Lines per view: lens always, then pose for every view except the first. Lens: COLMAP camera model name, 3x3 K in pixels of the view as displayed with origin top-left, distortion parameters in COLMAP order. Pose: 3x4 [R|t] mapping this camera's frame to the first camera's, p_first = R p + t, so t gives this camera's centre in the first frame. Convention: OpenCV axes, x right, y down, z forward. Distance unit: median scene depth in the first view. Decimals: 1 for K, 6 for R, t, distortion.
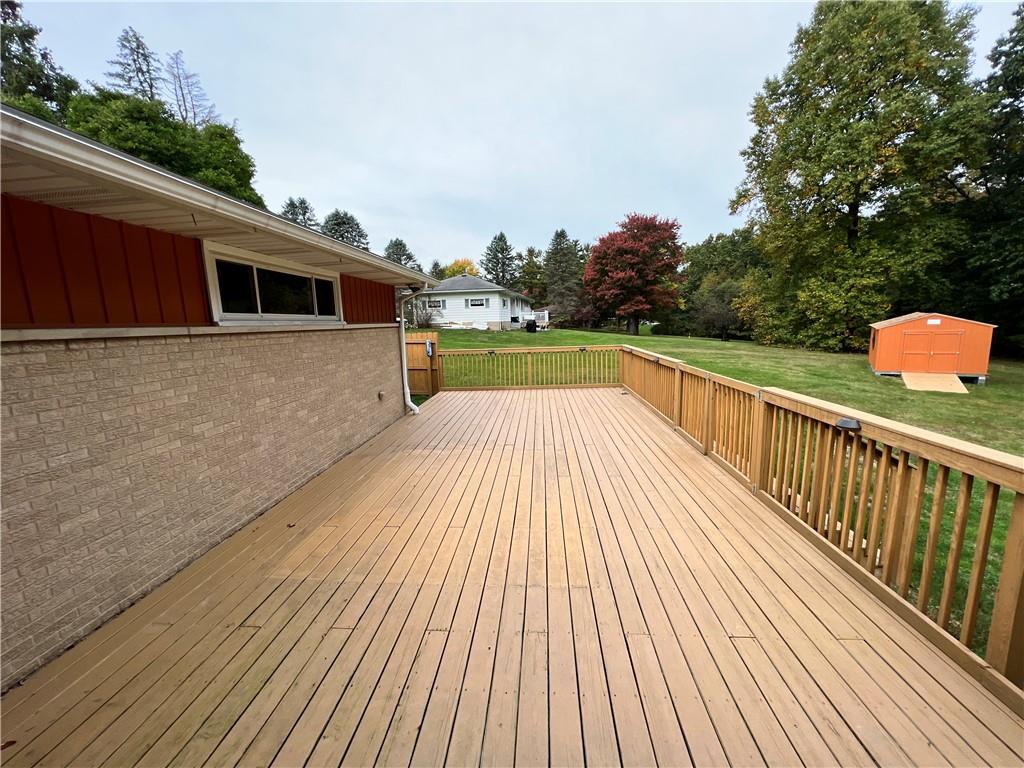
lens RADIAL K [[412.6, 0, 508.3], [0, 412.6, 388.4], [0, 0, 1]] dist [0.002337, 0.000212]
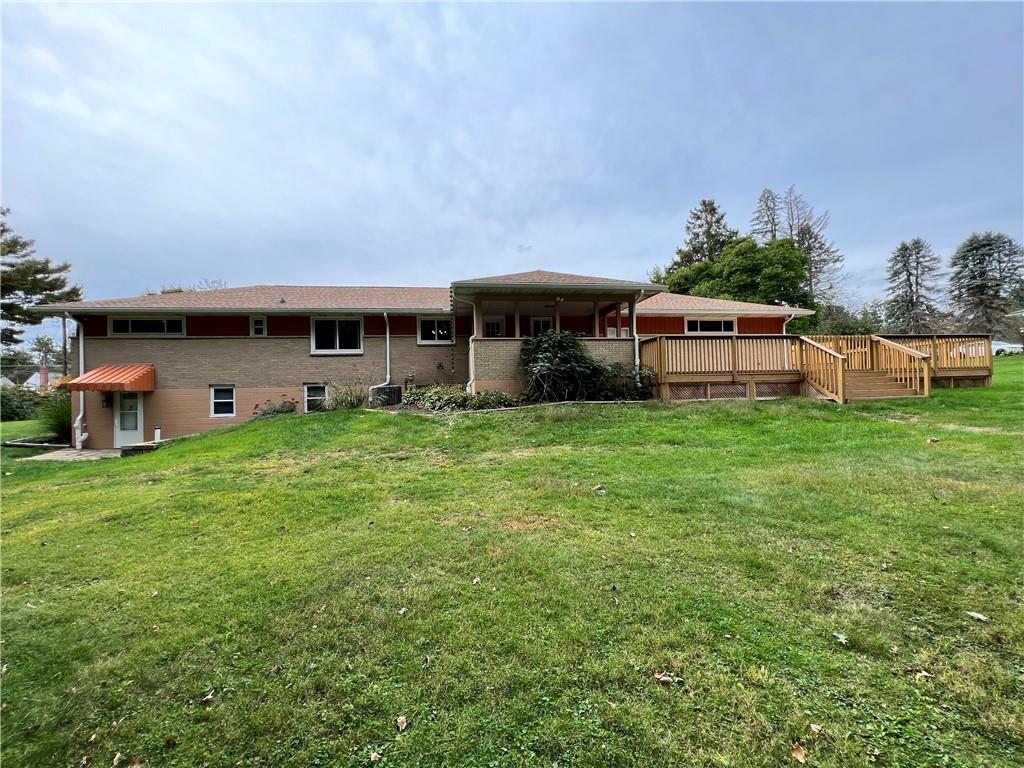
lens RADIAL K [[412.6, 0, 510.8], [0, 412.6, 382.9], [0, 0, 1]] dist [0.002337, 0.000212]
pose [[0.224935, 0.001101, -0.974373, 0.487245], [-0.138220, 0.989923, -0.030790, 0.115795], [0.964520, 0.141603, 0.222820, -0.266996]]
